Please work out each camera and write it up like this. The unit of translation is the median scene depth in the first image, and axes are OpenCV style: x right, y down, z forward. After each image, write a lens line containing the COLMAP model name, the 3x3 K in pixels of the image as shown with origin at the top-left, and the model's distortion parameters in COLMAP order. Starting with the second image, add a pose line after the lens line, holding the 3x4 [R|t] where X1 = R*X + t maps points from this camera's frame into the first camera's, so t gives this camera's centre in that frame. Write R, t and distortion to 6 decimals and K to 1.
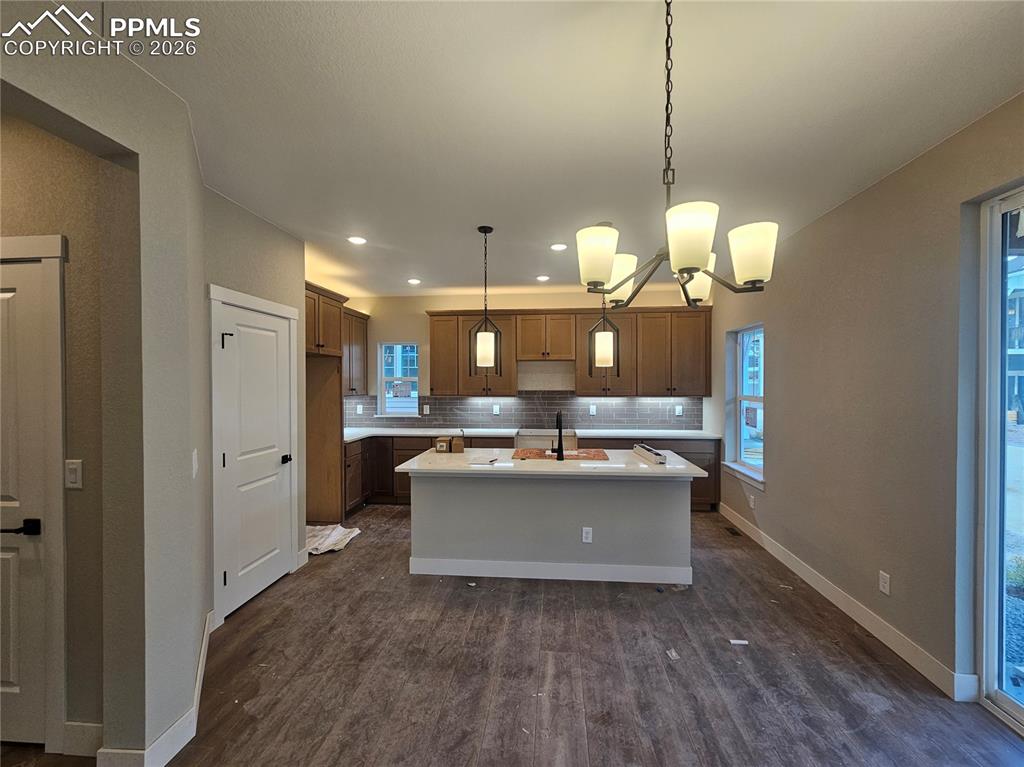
lens RADIAL K [[432.2, 0, 515.1], [0, 432.2, 384.0], [0, 0, 1]] dist [-0.010735, 0.007435]
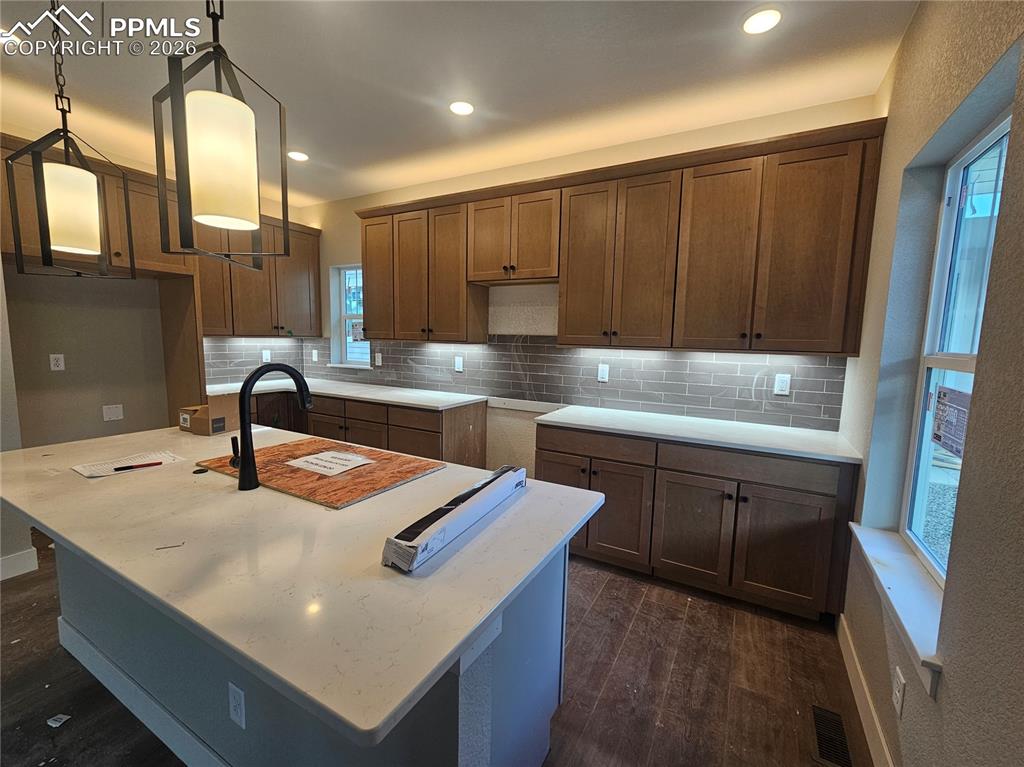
lens RADIAL K [[432.2, 0, 515.1], [0, 432.2, 384.0], [0, 0, 1]] dist [-0.010735, 0.007435]
pose [[0.914089, 0.065941, -0.400115, 0.297730], [-0.025124, 0.994004, 0.106421, 0.019103], [0.404734, -0.087226, 0.910265, 0.455558]]
